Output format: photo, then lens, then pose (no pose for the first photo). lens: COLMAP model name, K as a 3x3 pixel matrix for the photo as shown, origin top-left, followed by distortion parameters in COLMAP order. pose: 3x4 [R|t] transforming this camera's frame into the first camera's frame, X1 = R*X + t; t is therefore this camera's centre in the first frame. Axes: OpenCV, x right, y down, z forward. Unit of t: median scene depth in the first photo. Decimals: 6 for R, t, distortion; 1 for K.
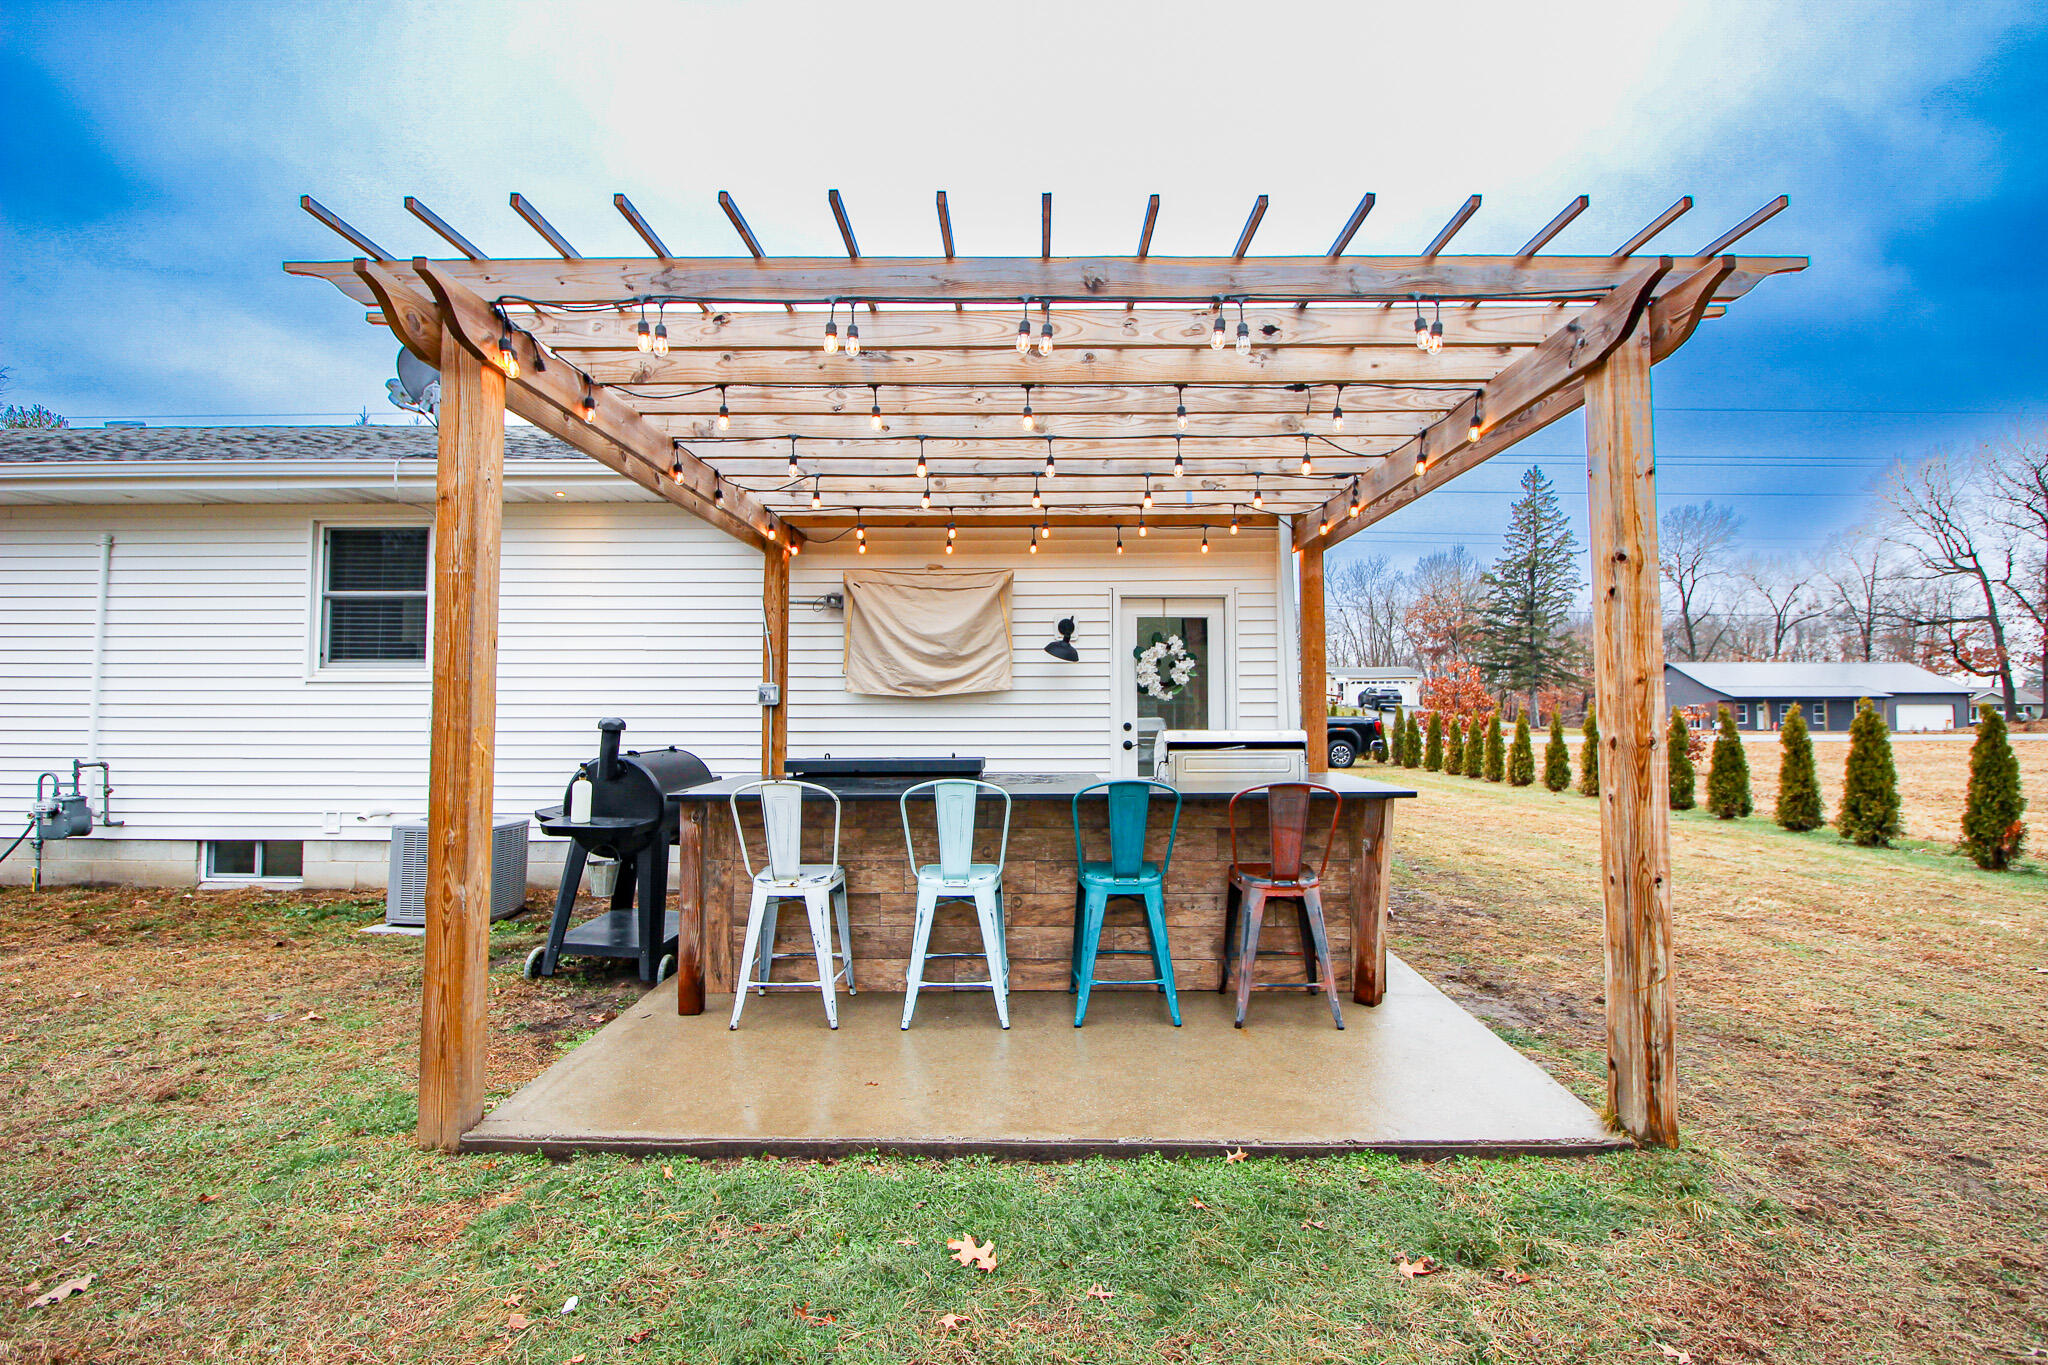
lens RADIAL K [[991.0, 0, 1016.9], [0, 991.0, 680.5], [0, 0, 1]] dist [0.012513, -0.024358]
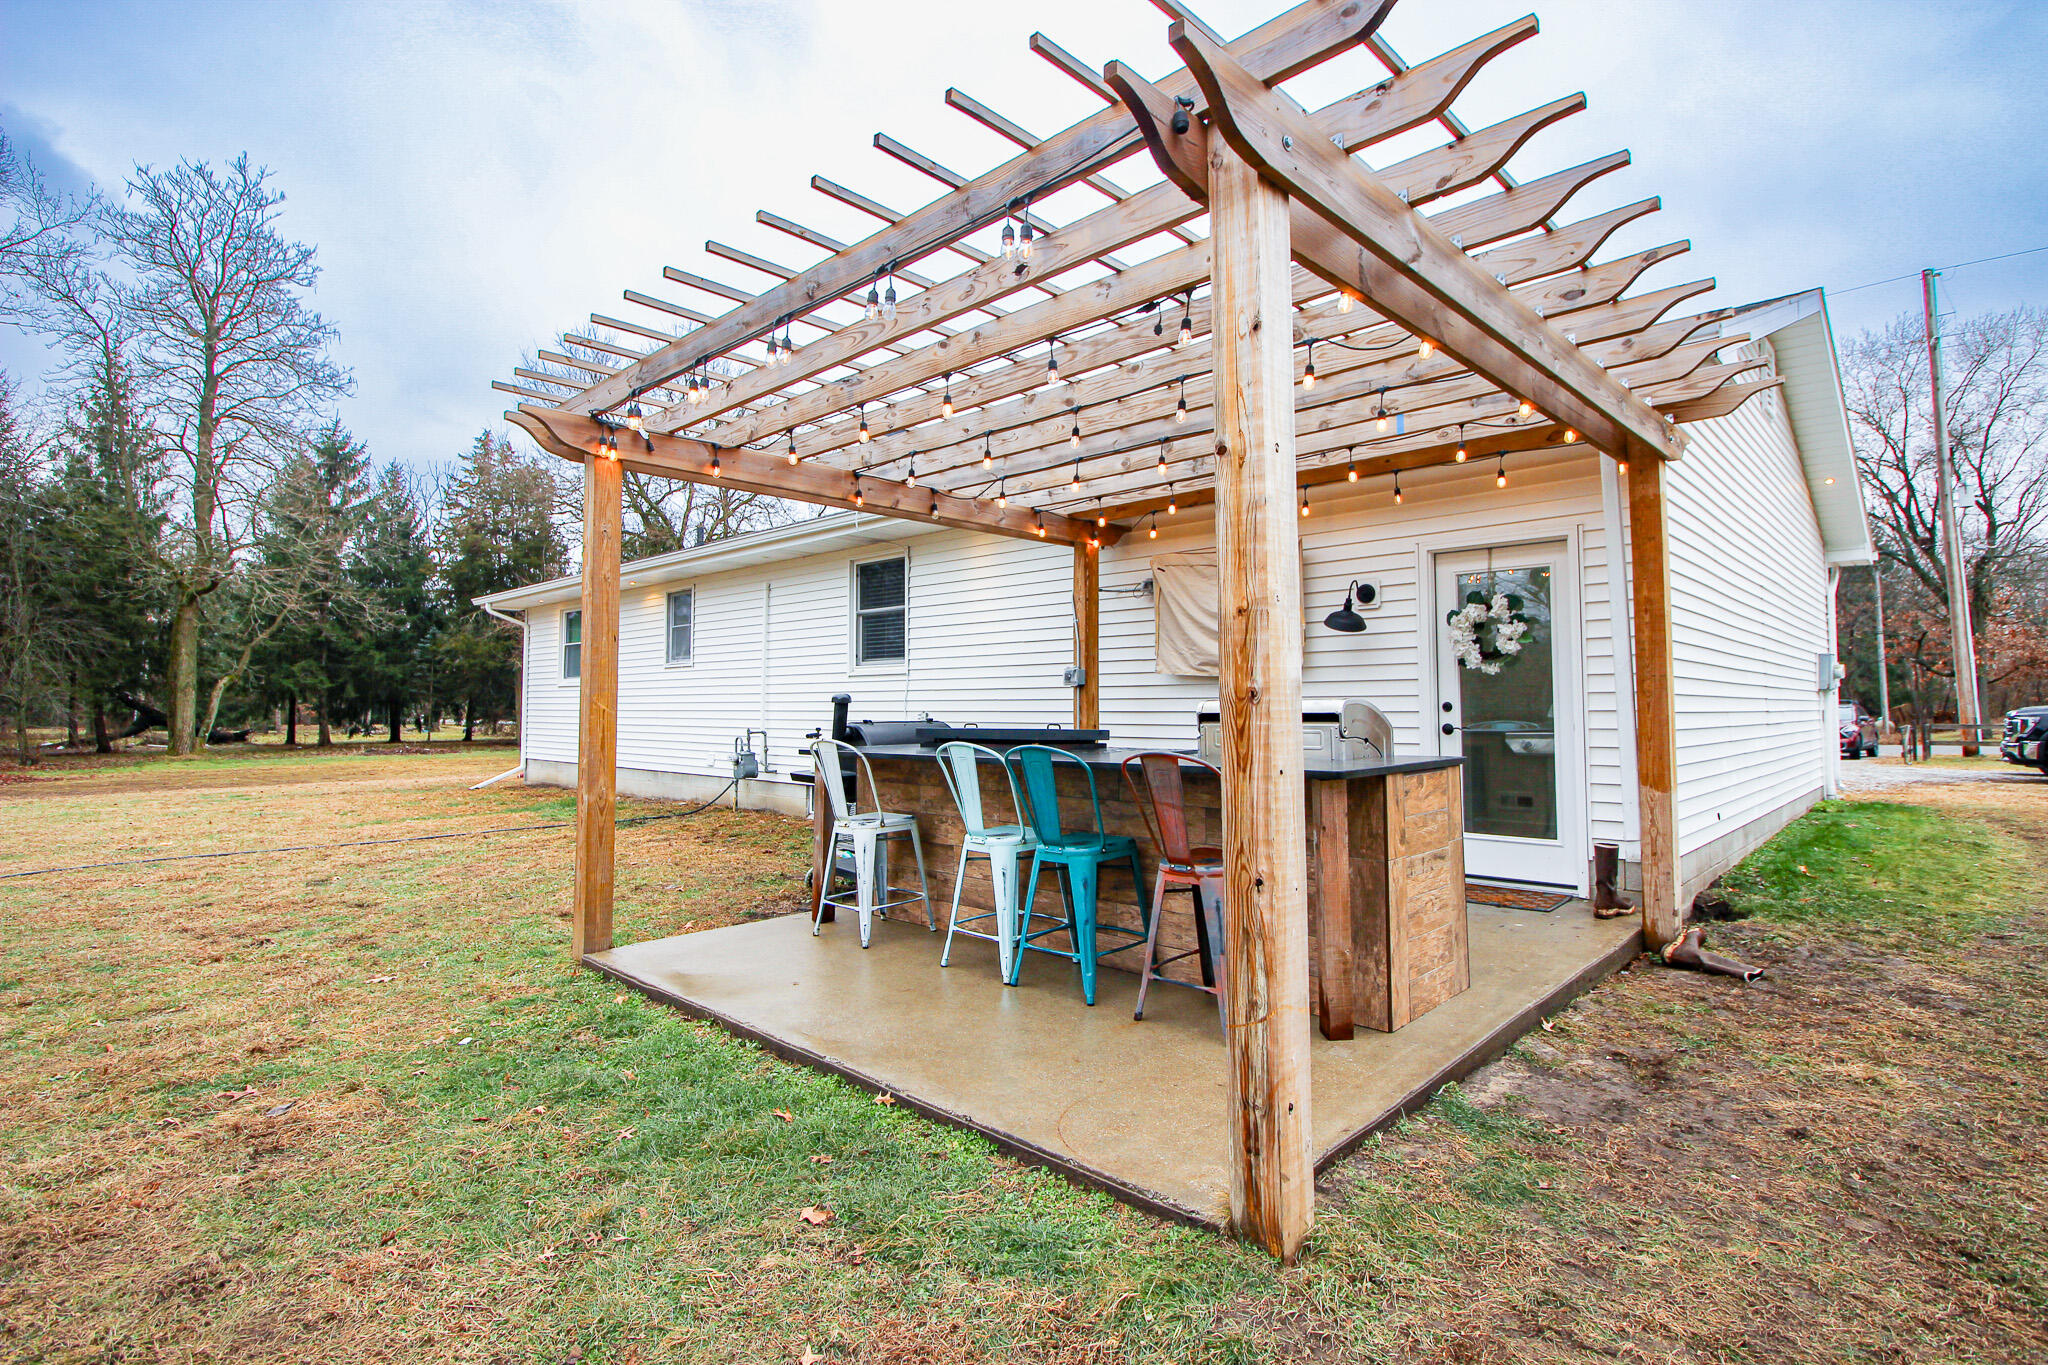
lens RADIAL K [[991.0, 0, 1016.9], [0, 991.0, 680.5], [0, 0, 1]] dist [0.012513, -0.024358]
pose [[0.724898, -0.019780, -0.688572, 0.693644], [0.021060, 0.999757, -0.006548, 0.036197], [0.688534, -0.009754, 0.725138, 0.234472]]
